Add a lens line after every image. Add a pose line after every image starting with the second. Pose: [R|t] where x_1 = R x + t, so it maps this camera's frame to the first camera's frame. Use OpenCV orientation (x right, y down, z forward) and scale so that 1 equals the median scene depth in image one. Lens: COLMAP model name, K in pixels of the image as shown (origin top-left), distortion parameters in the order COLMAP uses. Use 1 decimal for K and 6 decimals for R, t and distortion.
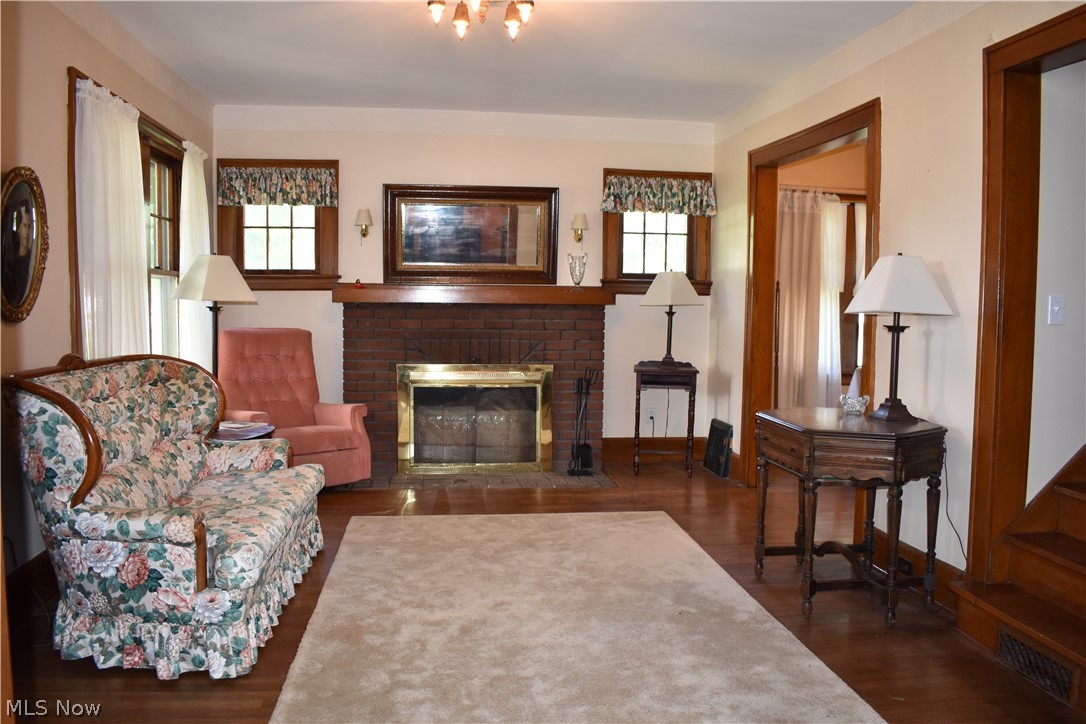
lens RADIAL K [[843.5, 0, 543.0], [0, 843.5, 362.0], [0, 0, 1]] dist [-0.085966, 0.011402]
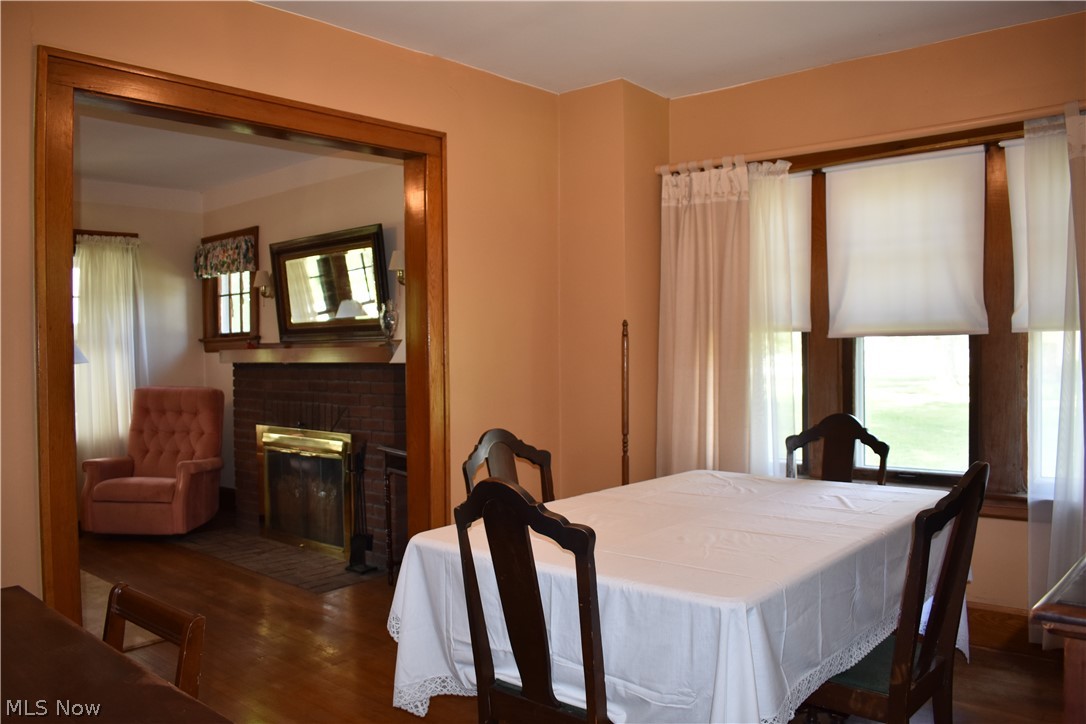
lens RADIAL K [[843.5, 0, 543.0], [0, 843.5, 362.0], [0, 0, 1]] dist [-0.085966, 0.011402]
pose [[0.654638, -0.005754, -0.755920, 1.473169], [-0.027307, 0.999138, -0.031255, -0.090430], [0.755449, 0.041103, 0.653917, 1.108944]]
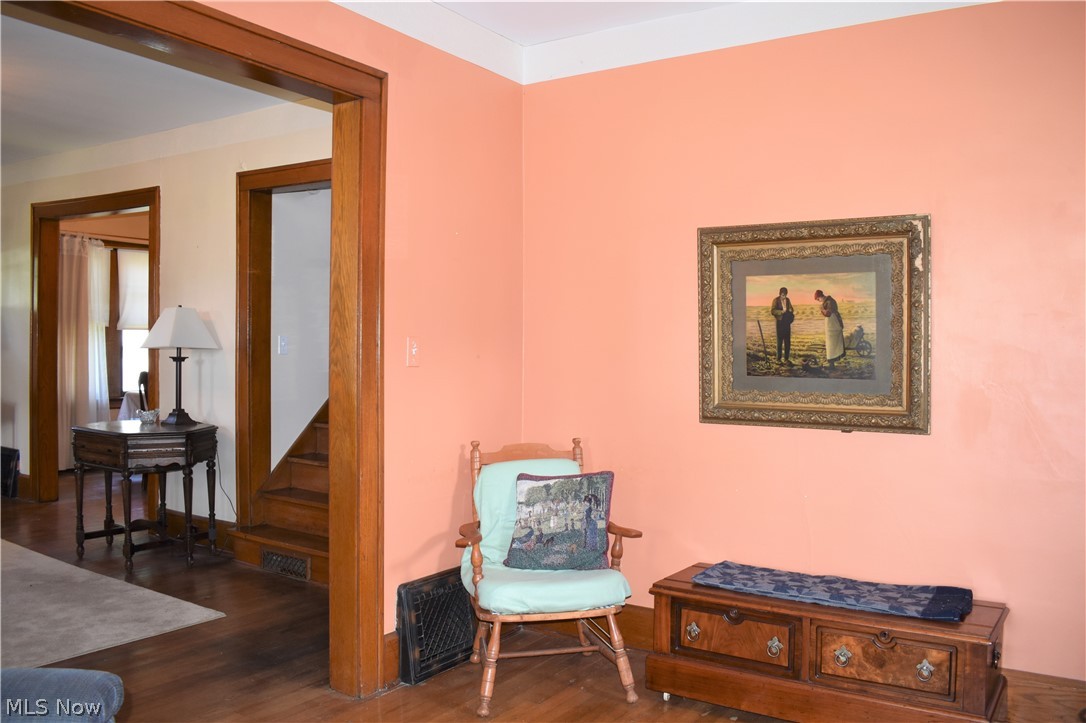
lens RADIAL K [[843.5, 0, 543.0], [0, 843.5, 361.5], [0, 0, 1]] dist [-0.085966, 0.011402]
pose [[0.647561, -0.018784, 0.761782, -0.245391], [0.044938, 0.998898, -0.013569, 0.011002], [-0.760688, 0.043020, 0.647691, -0.376620]]
